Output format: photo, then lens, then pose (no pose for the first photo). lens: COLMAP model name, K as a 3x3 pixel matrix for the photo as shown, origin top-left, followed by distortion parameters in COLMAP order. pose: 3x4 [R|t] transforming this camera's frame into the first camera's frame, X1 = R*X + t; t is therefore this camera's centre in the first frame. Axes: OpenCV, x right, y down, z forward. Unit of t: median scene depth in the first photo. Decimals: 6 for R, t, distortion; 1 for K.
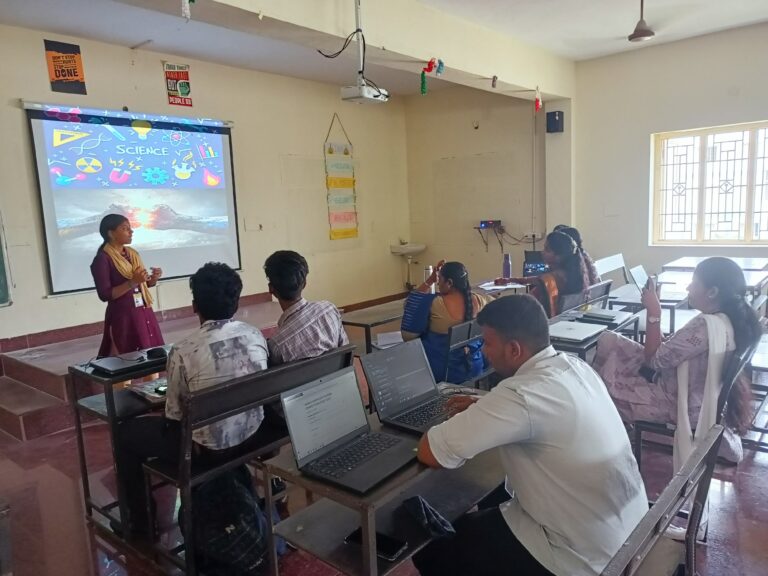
lens RADIAL K [[579.2, 0, 384.0], [0, 579.2, 288.0], [0, 0, 1]] dist [0.000376, 0.002179]
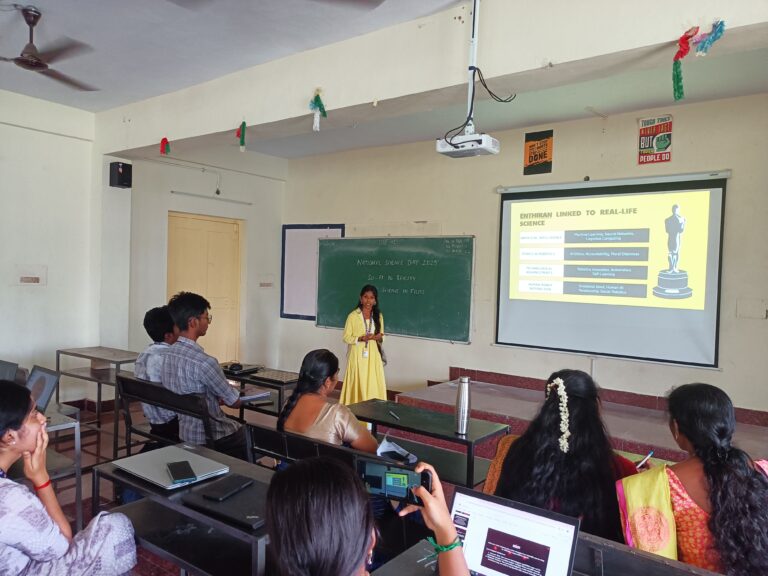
lens RADIAL K [[571.9, 0, 384.0], [0, 571.9, 288.0], [0, 0, 1]] dist [0.032863, -0.004237]
pose [[0.046789, 0.067607, -0.996614, 0.582292], [-0.170591, 0.983591, 0.058714, -0.129529], [0.984230, 0.167266, 0.057555, 0.671812]]
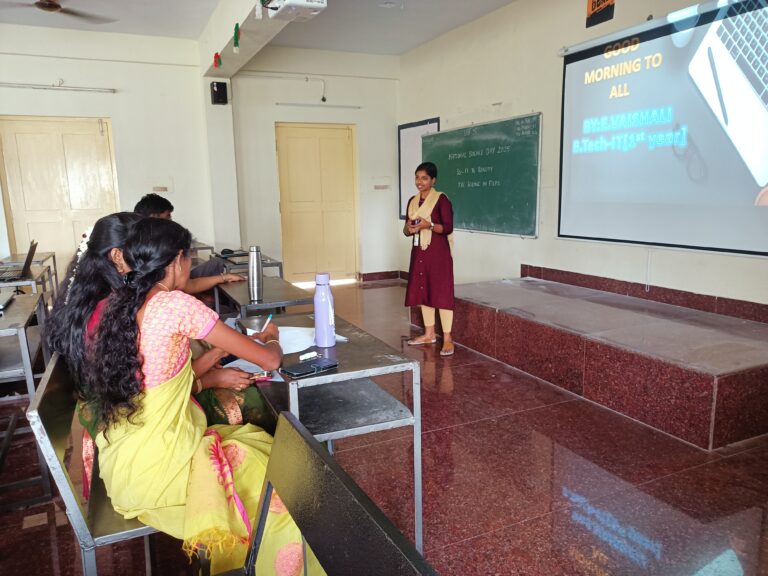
lens RADIAL K [[579.2, 0, 384.0], [0, 579.2, 288.0], [0, 0, 1]] dist [0.000376, 0.002179]
pose [[-0.423991, 0.201884, -0.882878, 0.495870], [-0.084261, 0.961817, 0.260399, -0.142454], [0.901738, 0.184799, -0.390791, 1.122776]]
